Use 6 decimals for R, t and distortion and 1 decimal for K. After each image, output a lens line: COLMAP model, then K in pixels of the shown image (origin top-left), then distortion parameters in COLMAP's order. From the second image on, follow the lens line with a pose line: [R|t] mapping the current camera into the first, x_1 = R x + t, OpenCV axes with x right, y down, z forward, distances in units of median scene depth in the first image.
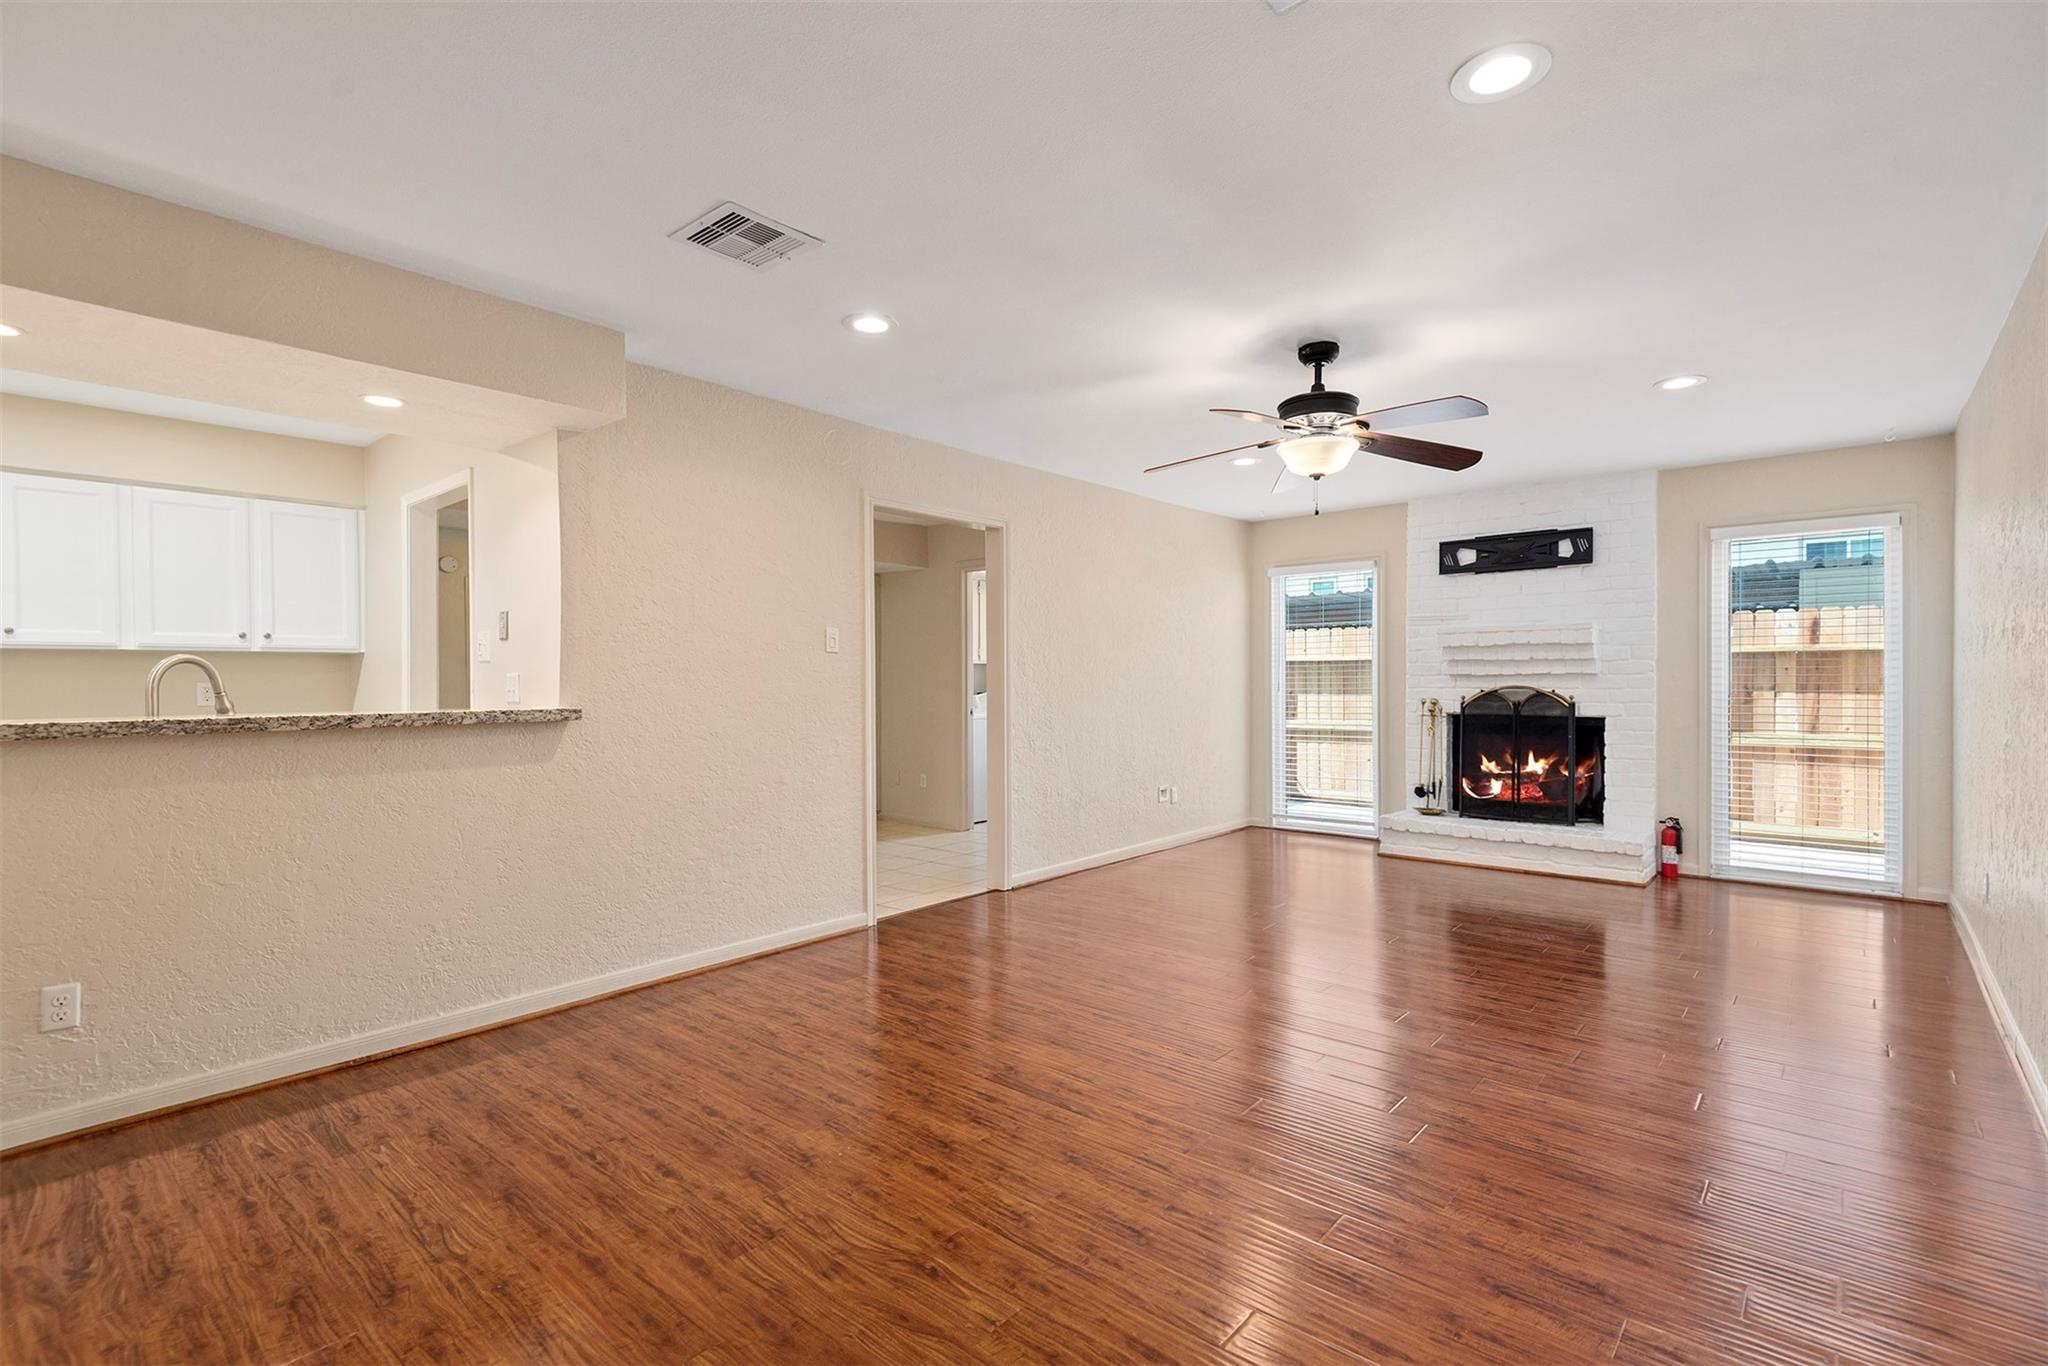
lens RADIAL K [[941.6, 0, 1017.6], [0, 941.6, 661.7], [0, 0, 1]] dist [0.000123, -0.000046]
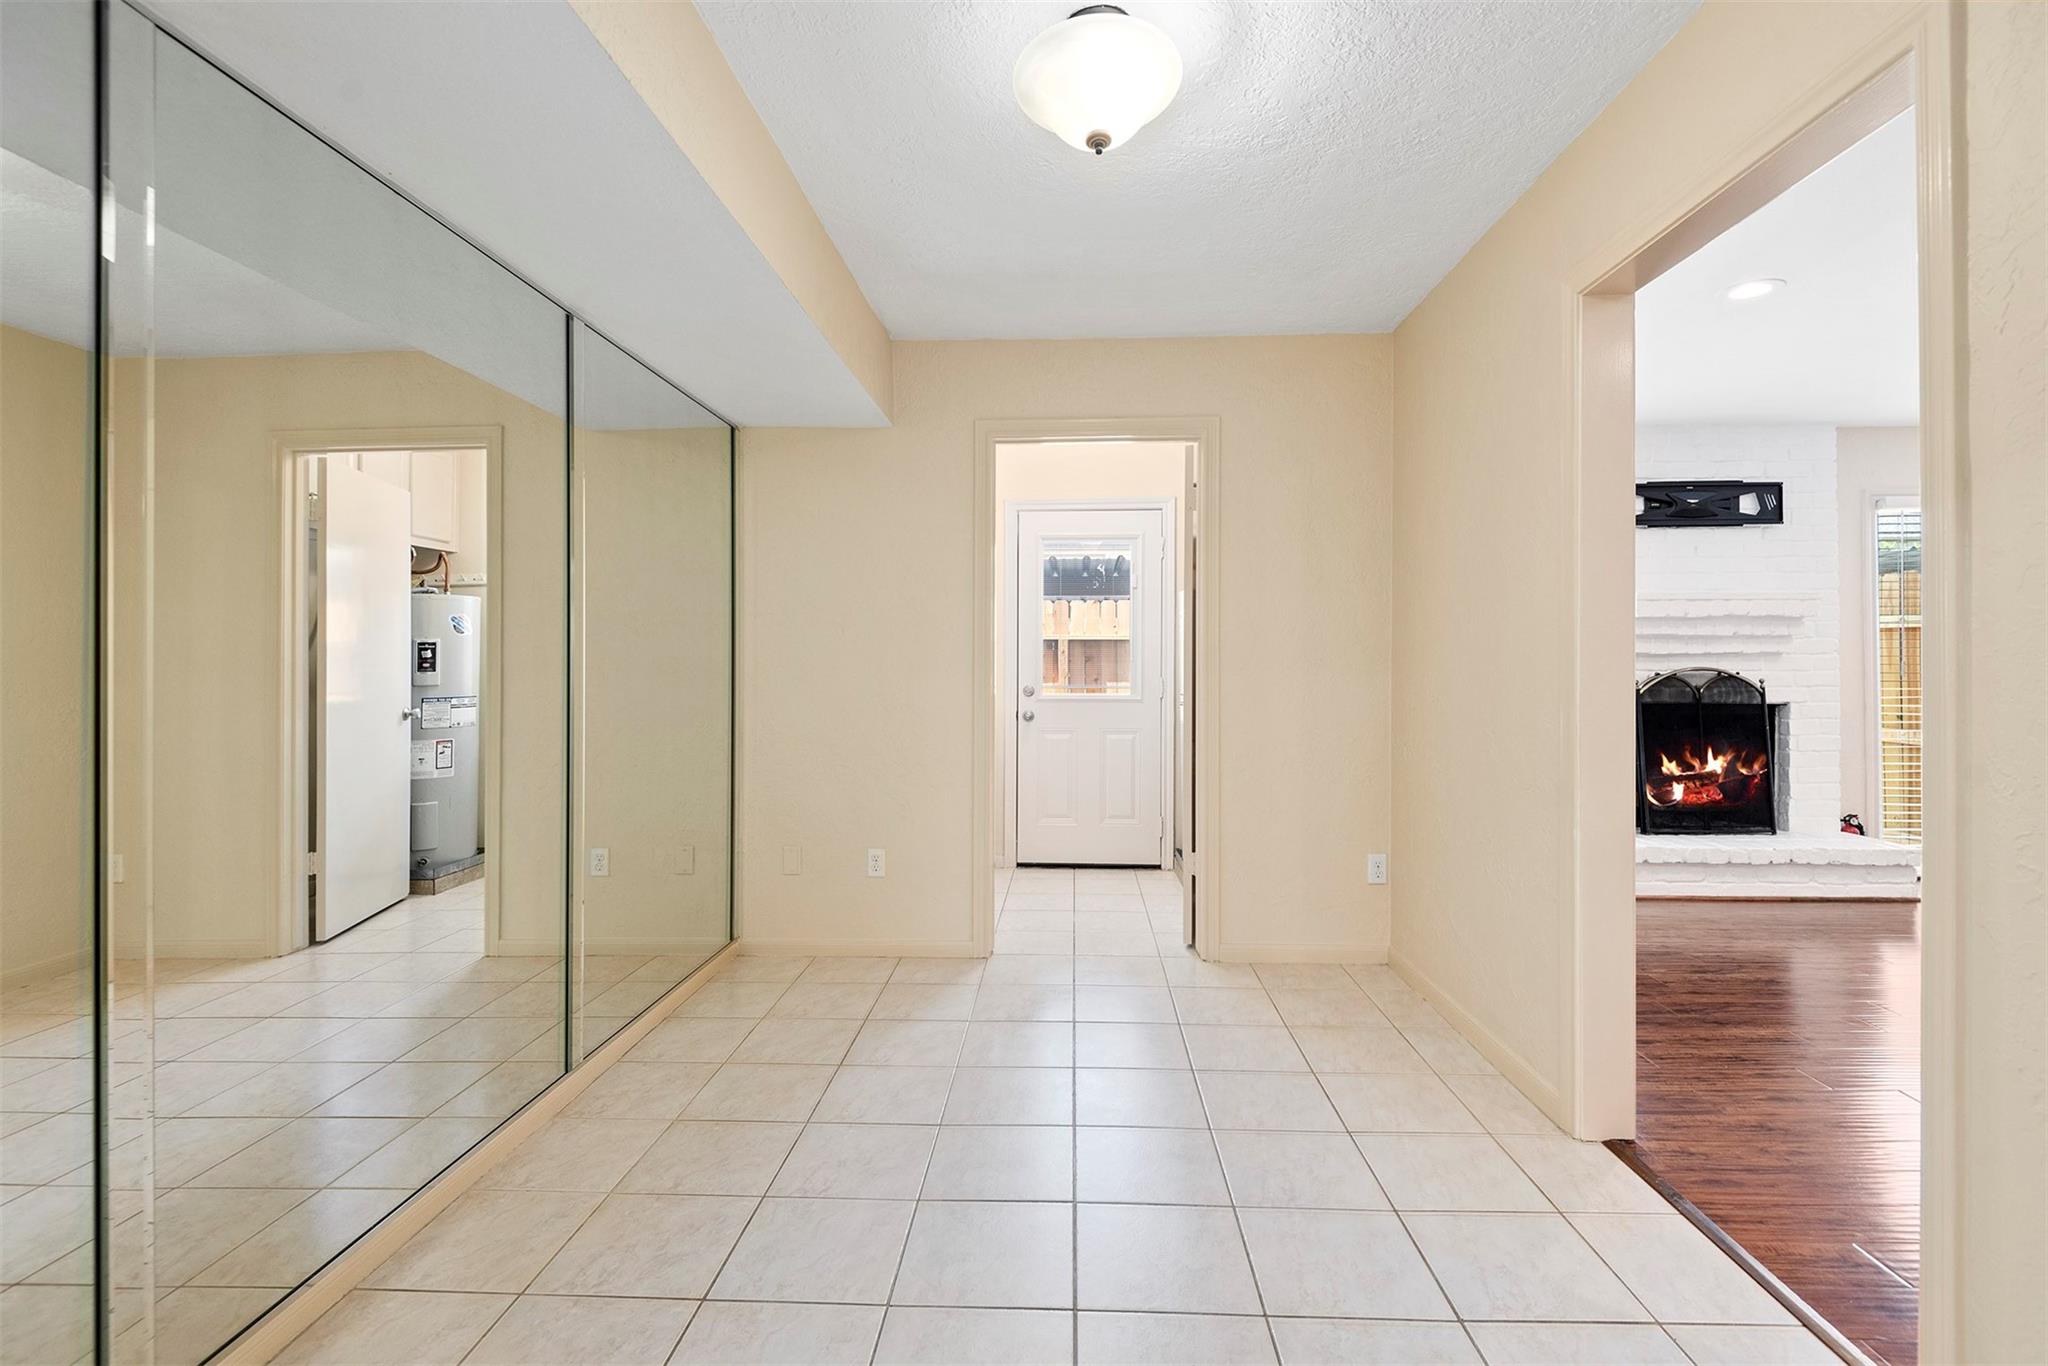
lens RADIAL K [[941.6, 0, 1017.6], [0, 941.6, 661.7], [0, 0, 1]] dist [0.000123, -0.000046]
pose [[0.790312, 0.000717, 0.612704, -0.443307], [-0.012831, 0.999799, 0.015381, 0.015489], [-0.612570, -0.020017, 0.790163, 0.720242]]
